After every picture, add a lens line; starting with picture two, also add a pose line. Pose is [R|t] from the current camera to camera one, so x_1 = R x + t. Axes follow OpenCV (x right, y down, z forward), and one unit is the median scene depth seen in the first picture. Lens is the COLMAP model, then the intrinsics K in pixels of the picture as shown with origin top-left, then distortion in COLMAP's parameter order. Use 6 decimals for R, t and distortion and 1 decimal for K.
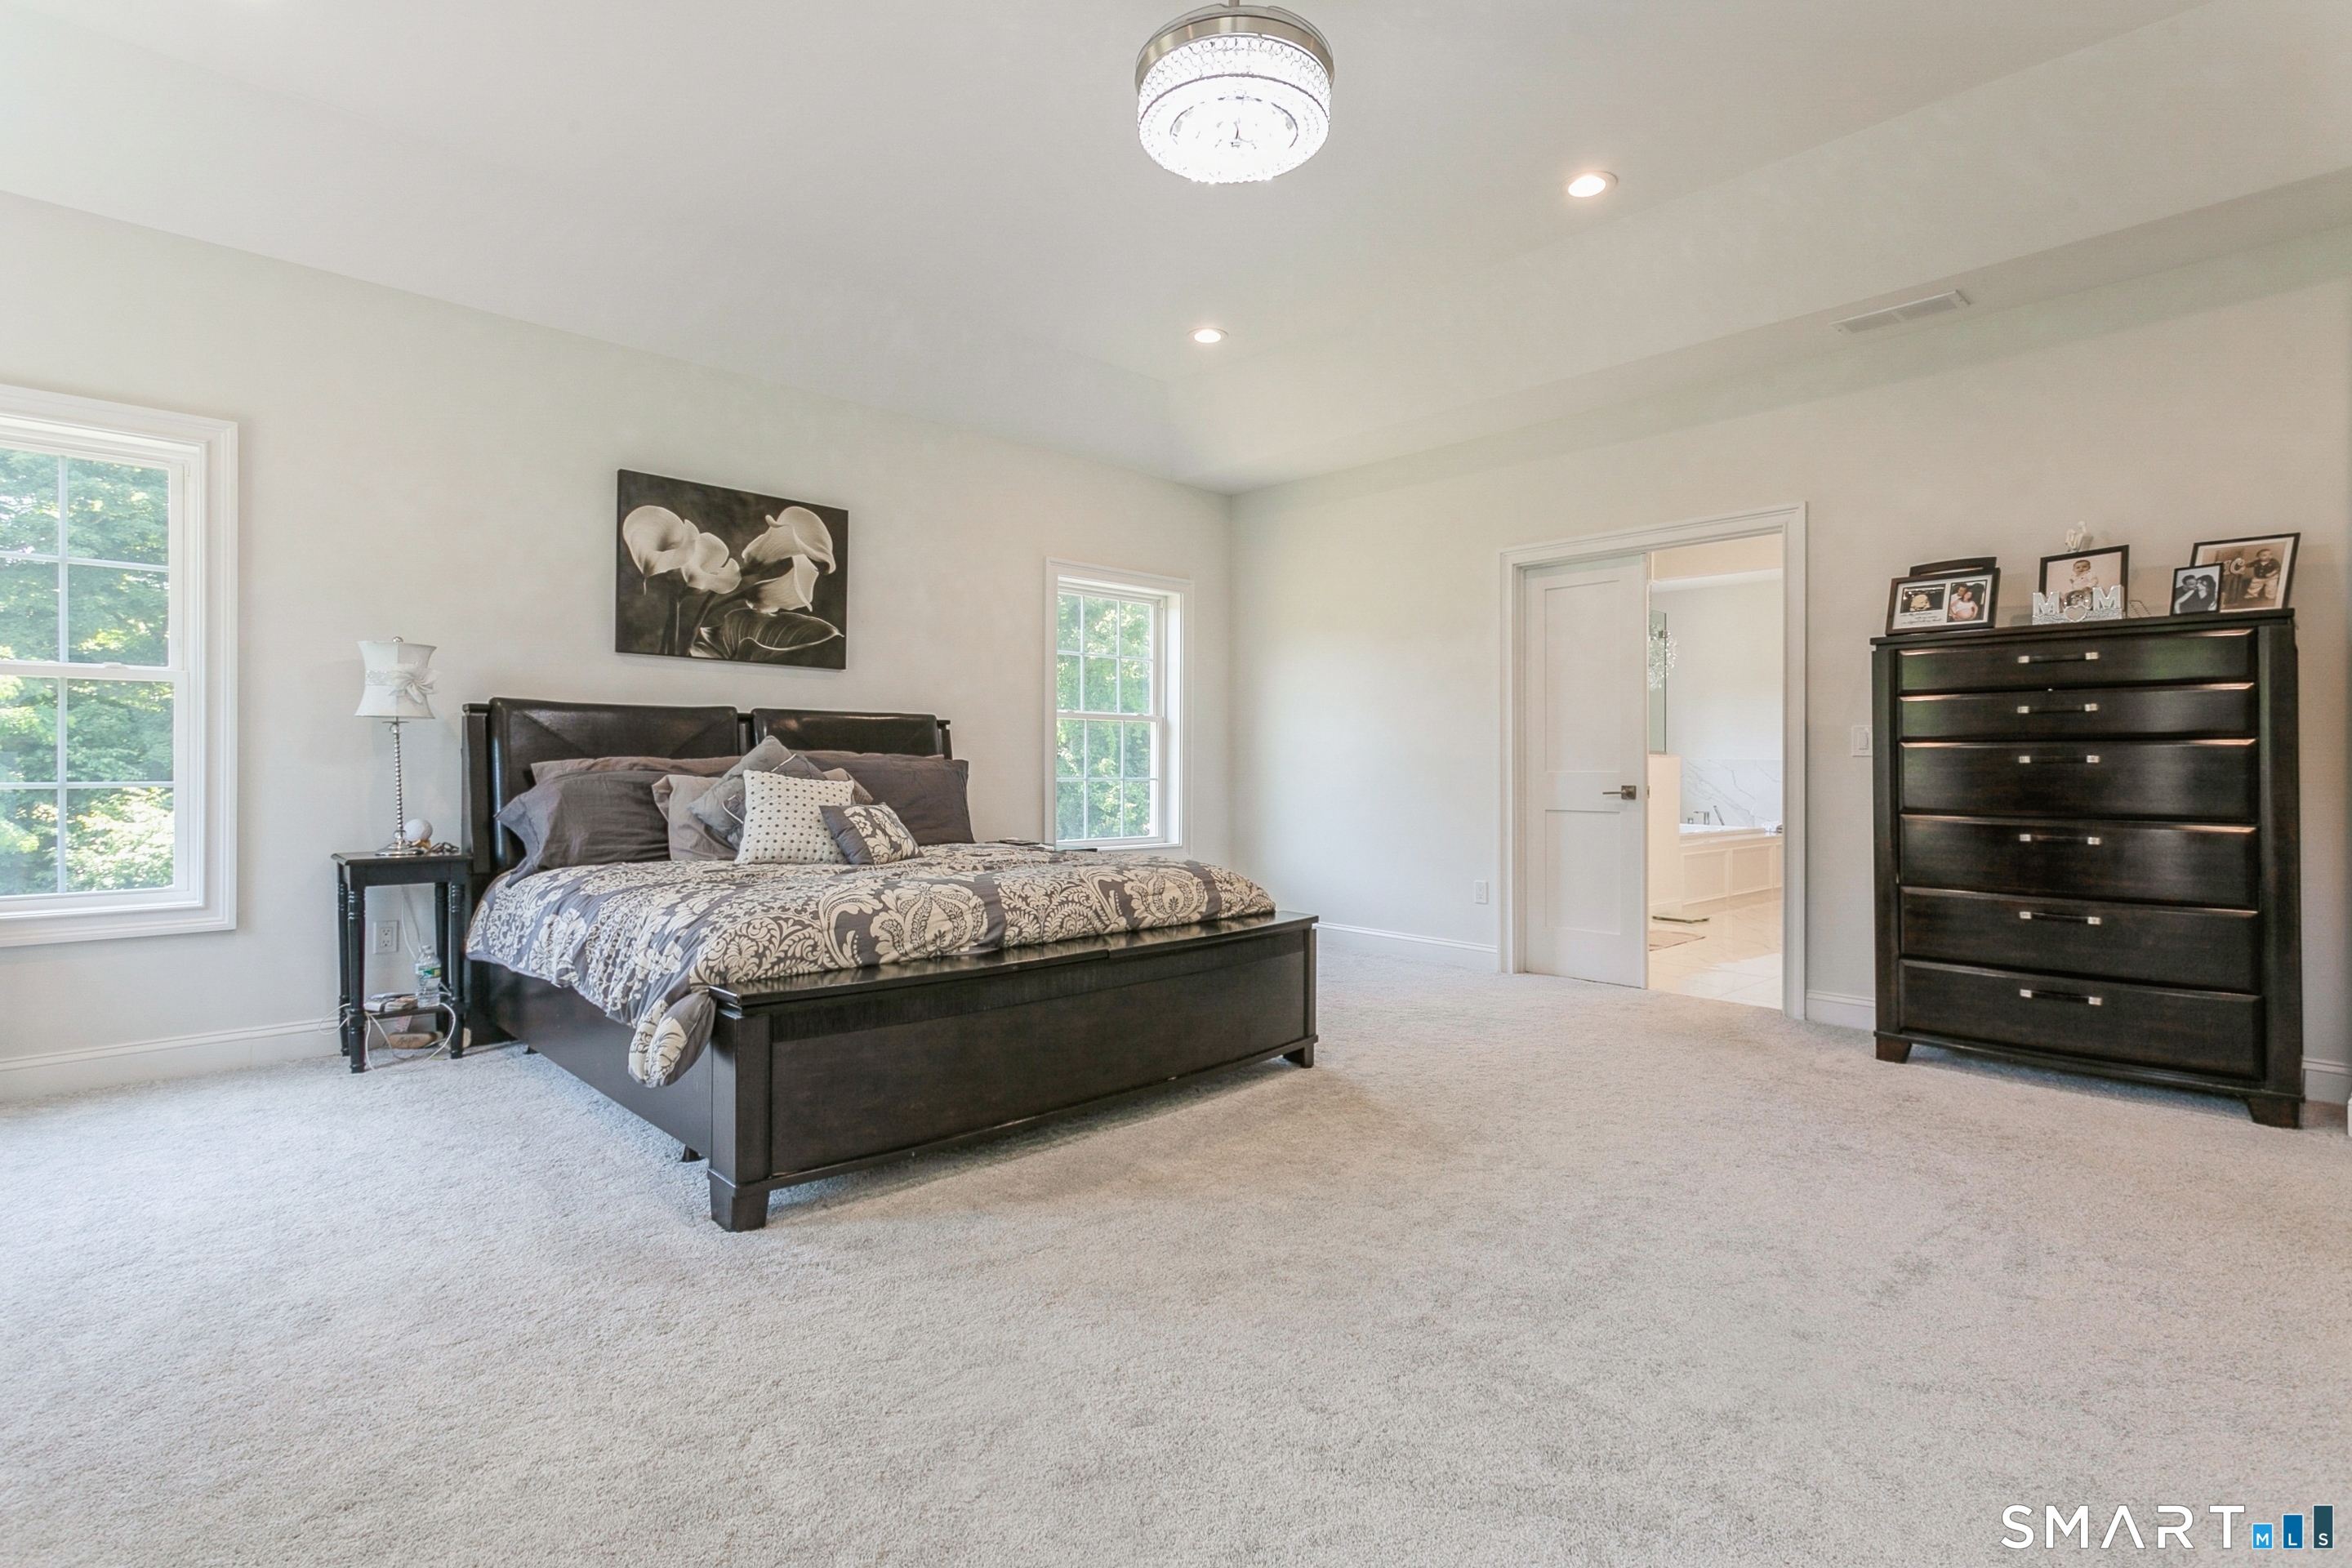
lens RADIAL K [[1132.7, 0, 1187.1], [0, 1132.7, 749.7], [0, 0, 1]] dist [0.004431, 0.002537]
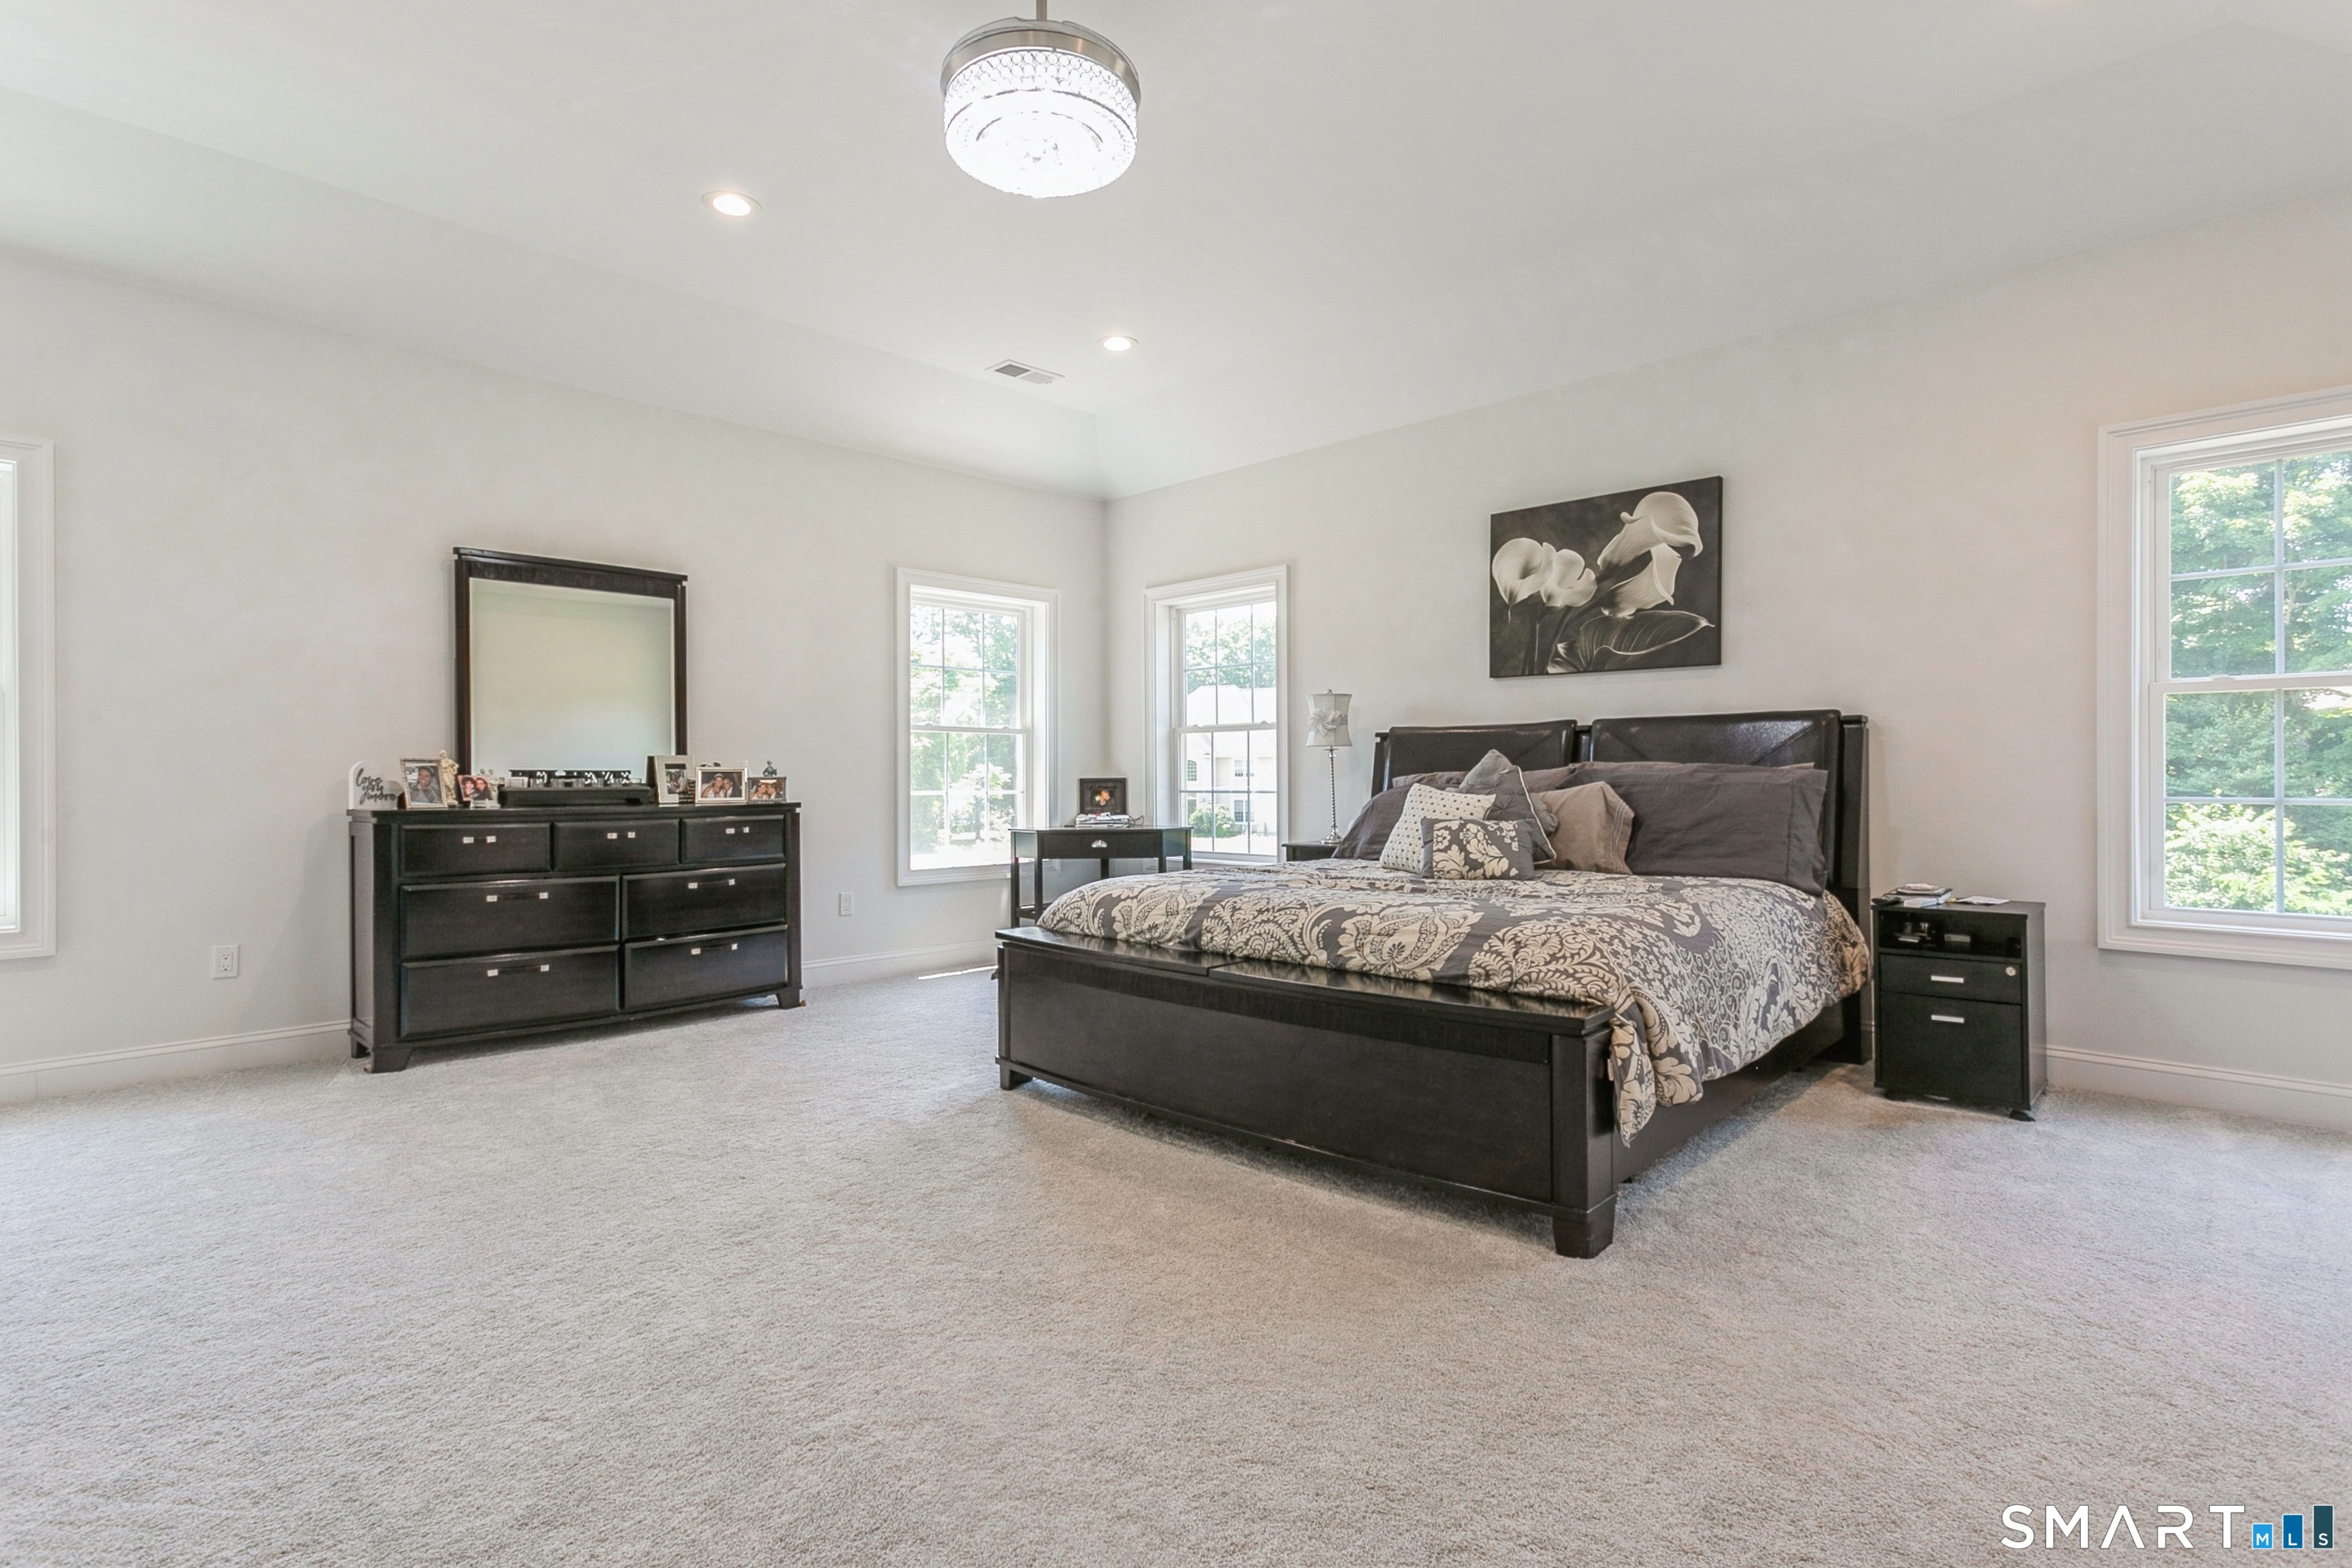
lens RADIAL K [[1167.7, 0, 1186.9], [0, 1167.7, 785.2], [0, 0, 1]] dist [0.005172, 0.001719]
pose [[0.034552, 0.000876, -0.999403, 0.623166], [0.017200, 0.999851, 0.001471, 0.012274], [0.999255, -0.017241, 0.034532, 0.639553]]
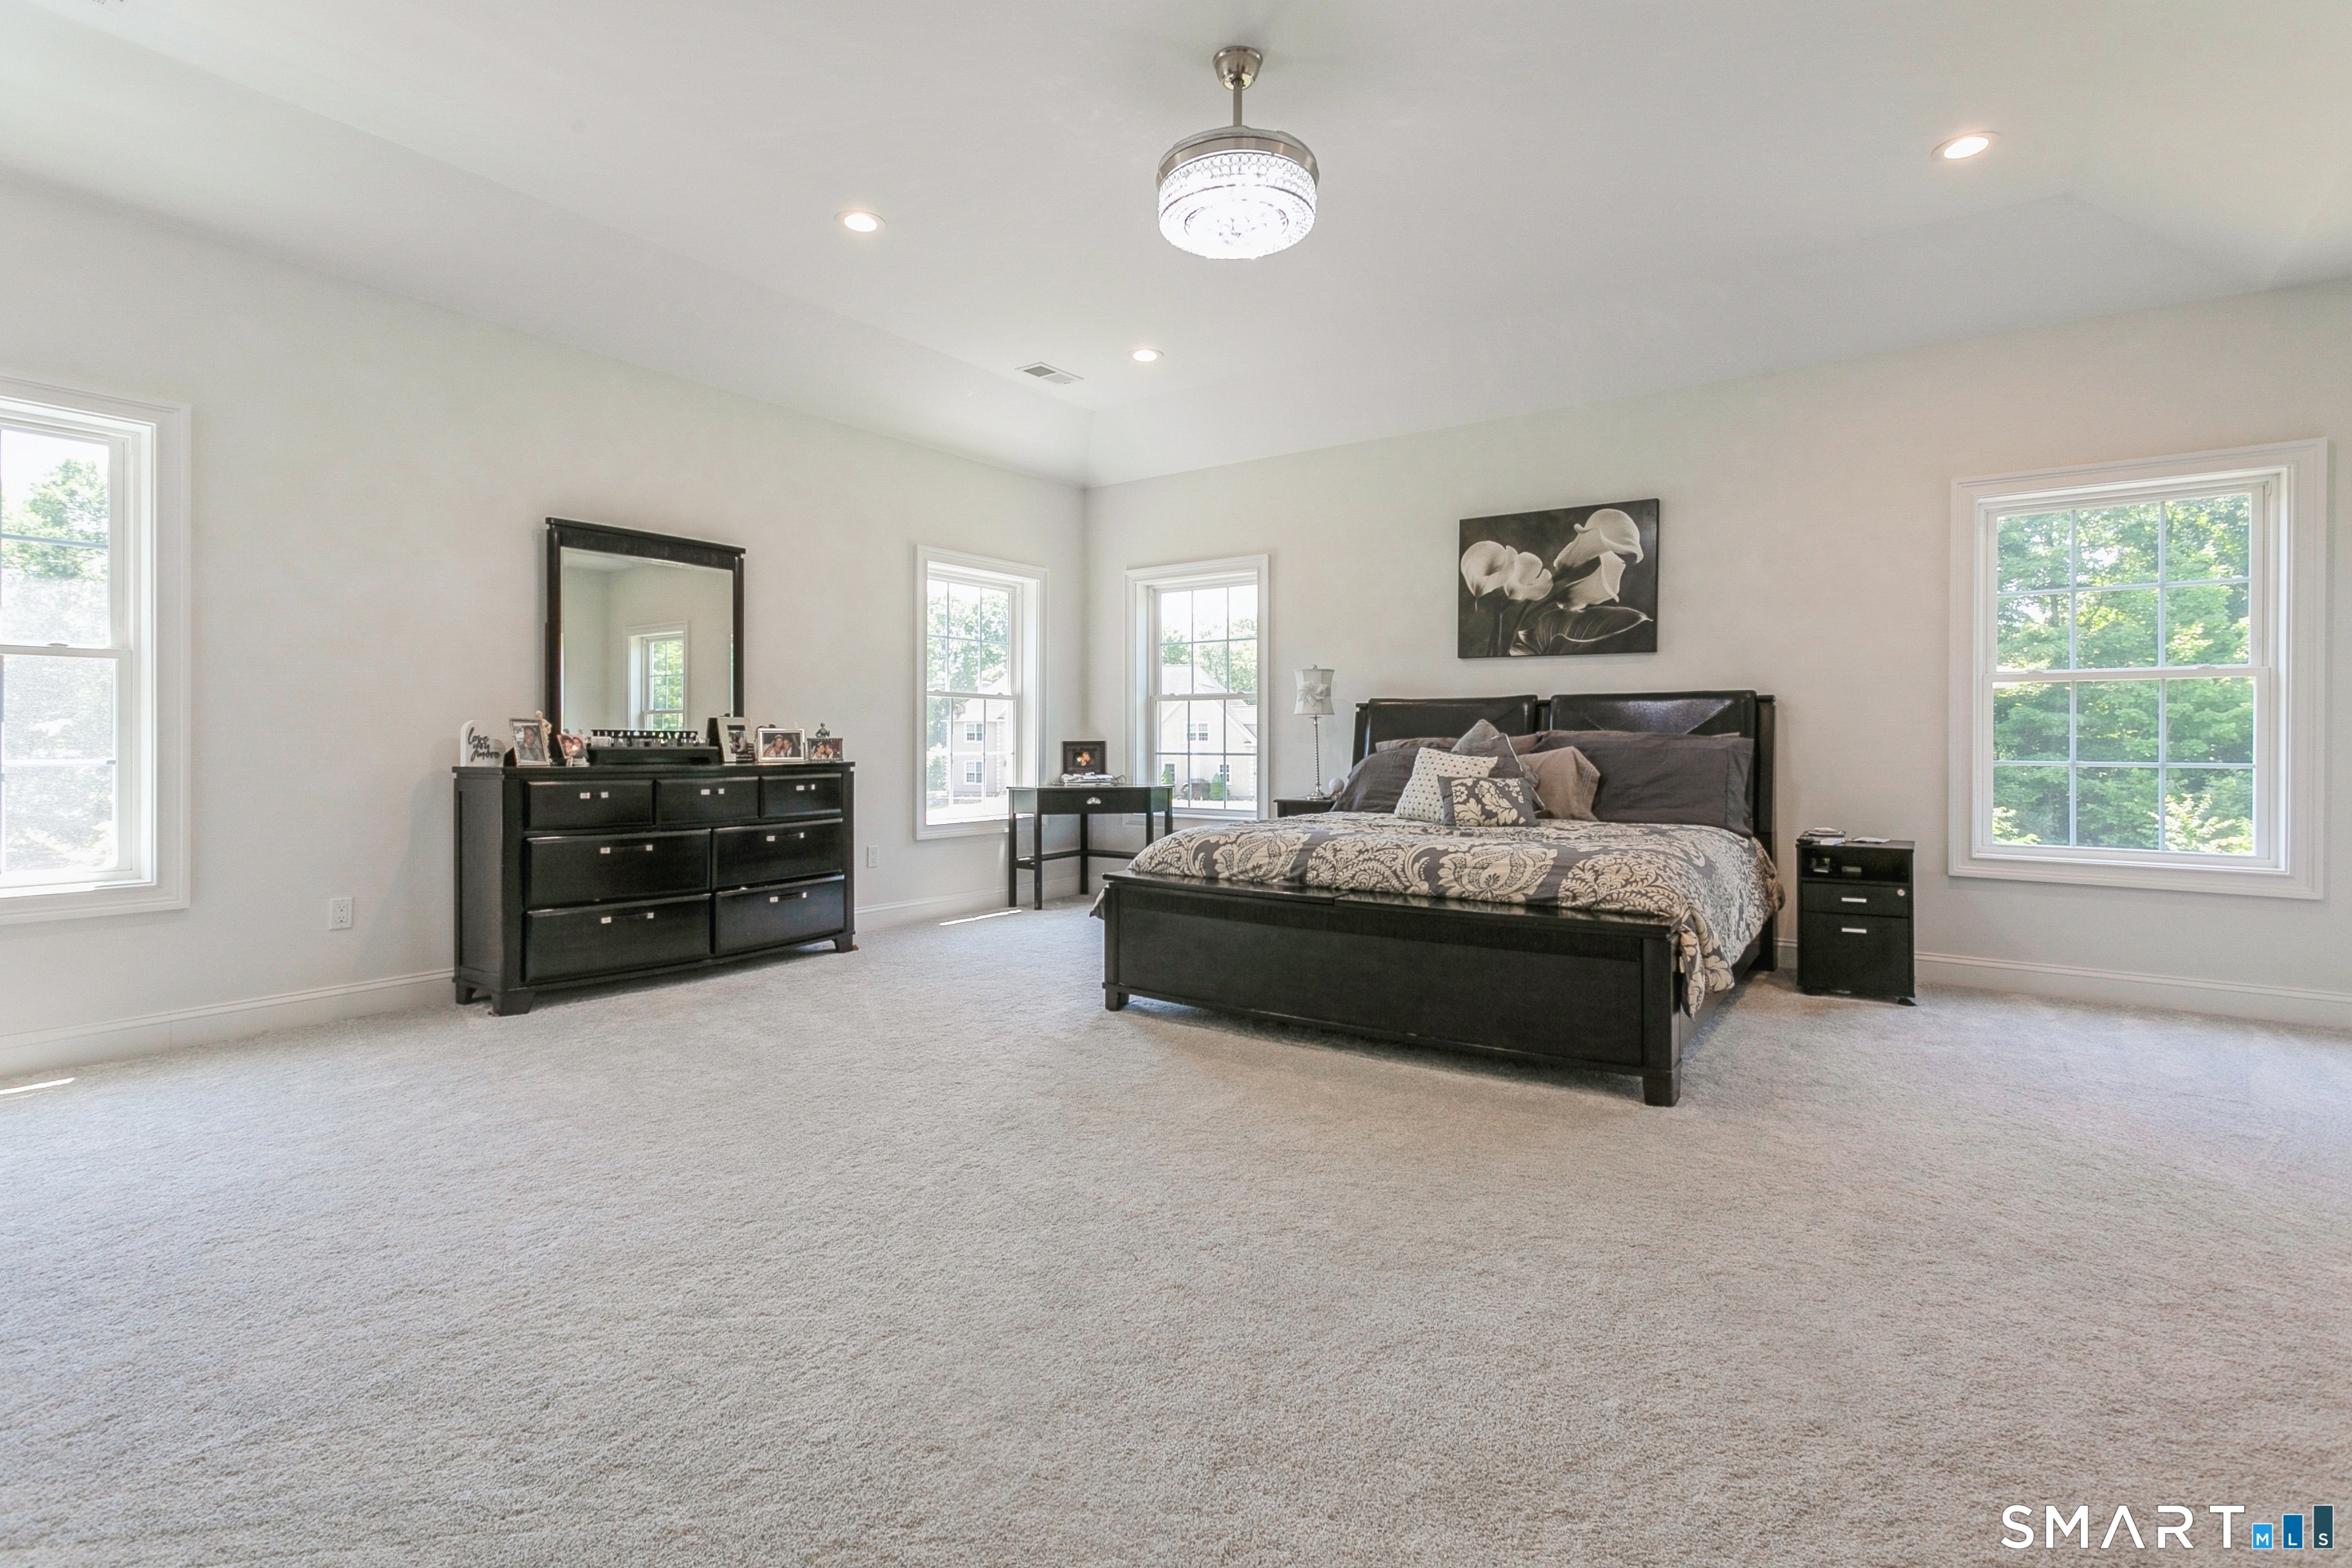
lens RADIAL K [[1132.7, 0, 1187.1], [0, 1132.7, 749.7], [0, 0, 1]] dist [0.004431, 0.002537]
pose [[0.194136, 0.002184, -0.980972, 0.711158], [0.011560, 0.999923, 0.004514, 0.010136], [0.980906, -0.012216, 0.194096, 0.419565]]
